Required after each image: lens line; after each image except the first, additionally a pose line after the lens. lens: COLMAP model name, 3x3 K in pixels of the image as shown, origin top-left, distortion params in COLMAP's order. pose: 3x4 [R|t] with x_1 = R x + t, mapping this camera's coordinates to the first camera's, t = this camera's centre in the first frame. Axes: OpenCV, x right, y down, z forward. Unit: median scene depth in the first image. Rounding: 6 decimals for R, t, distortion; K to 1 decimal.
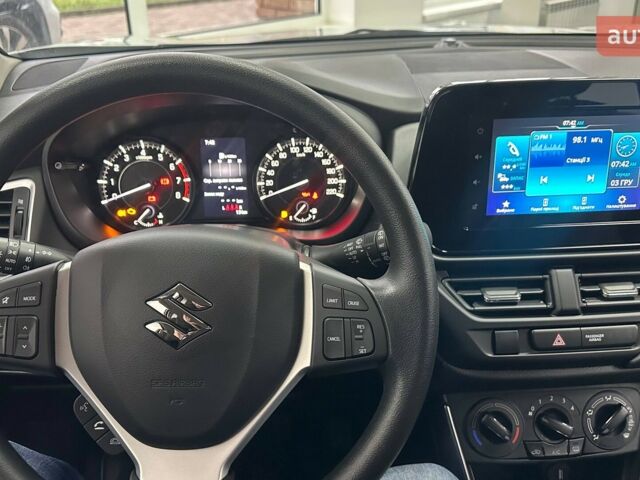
lens RADIAL K [[612.4, 0, 320.0], [0, 612.4, 240.0], [0, 0, 1]] dist [0.130303, -0.010595]
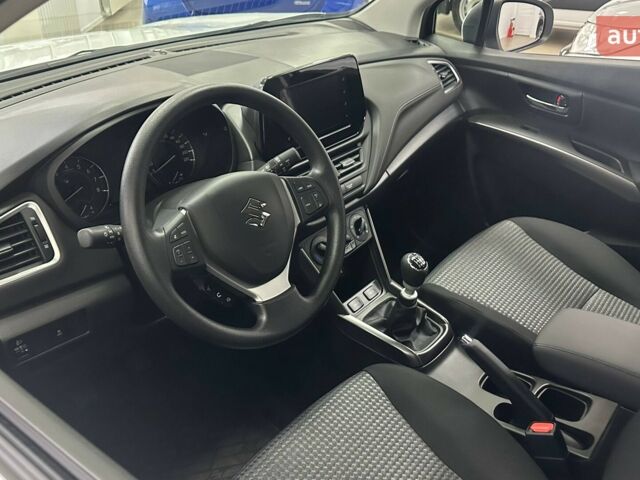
lens RADIAL K [[612.4, 0, 320.0], [0, 612.4, 240.0], [0, 0, 1]] dist [0.130303, -0.010595]
pose [[0.659146, -0.346635, 0.667360, -1.240527], [0.337226, 0.929447, 0.149691, -0.017454], [-0.672164, 0.126383, 0.729536, -0.445717]]
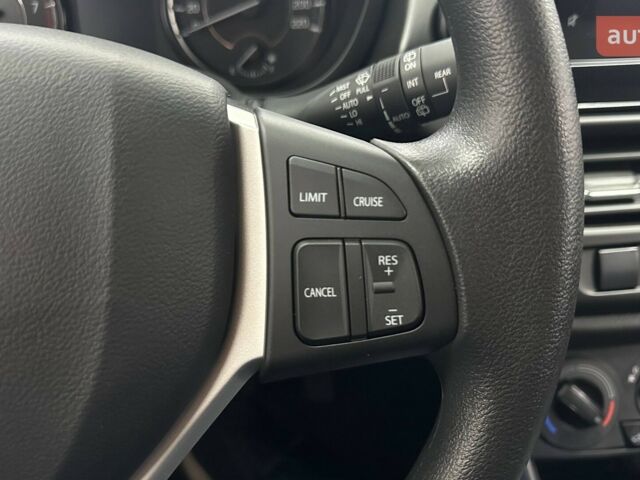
lens RADIAL K [[612.4, 0, 320.0], [0, 612.4, 240.0], [0, 0, 1]] dist [0.130303, -0.010595]
pose [[0.998375, -0.034706, 0.045187, 0.005167], [0.028602, 0.991185, 0.129358, 0.070650], [-0.049278, -0.127855, 0.990568, 0.568308]]
